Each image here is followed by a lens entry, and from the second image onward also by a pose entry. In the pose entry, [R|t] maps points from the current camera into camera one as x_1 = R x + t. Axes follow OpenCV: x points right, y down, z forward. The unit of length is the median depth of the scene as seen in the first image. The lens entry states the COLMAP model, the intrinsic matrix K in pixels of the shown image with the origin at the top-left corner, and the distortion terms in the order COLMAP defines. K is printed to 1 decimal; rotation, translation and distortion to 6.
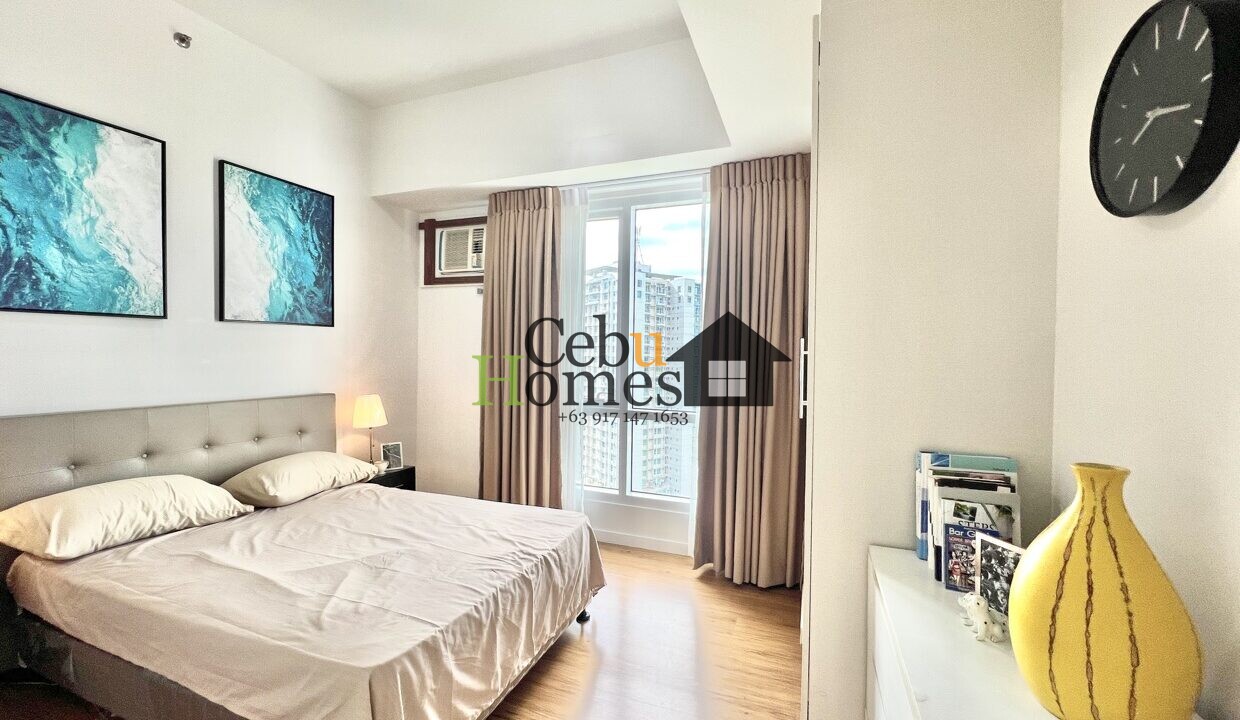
lens RADIAL K [[494.7, 0, 620.0], [0, 494.7, 360.0], [0, 0, 1]] dist [0.000022, 0.000034]
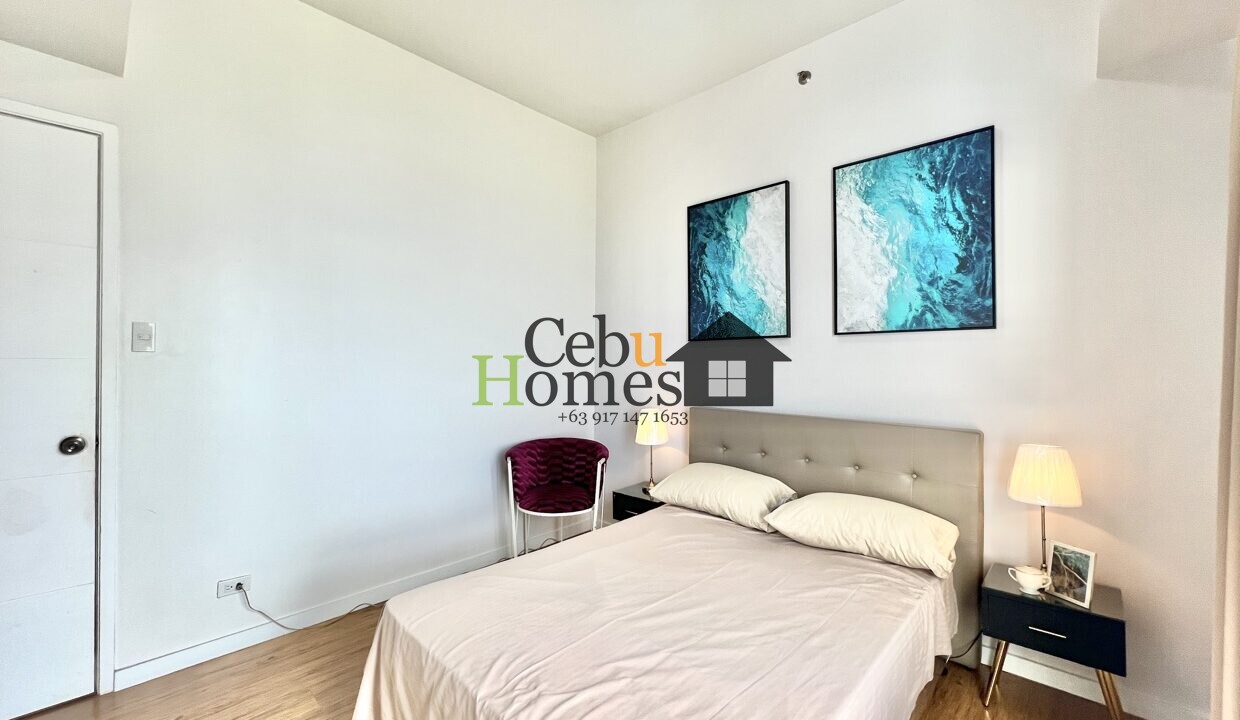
lens RADIAL K [[494.7, 0, 620.0], [0, 494.7, 360.0], [0, 0, 1]] dist [0.000022, 0.000034]
pose [[-0.372097, -0.005050, -0.928180, 0.240506], [-0.013997, 0.999902, 0.000171, -0.023935], [0.928088, 0.013055, -0.372131, 0.967236]]
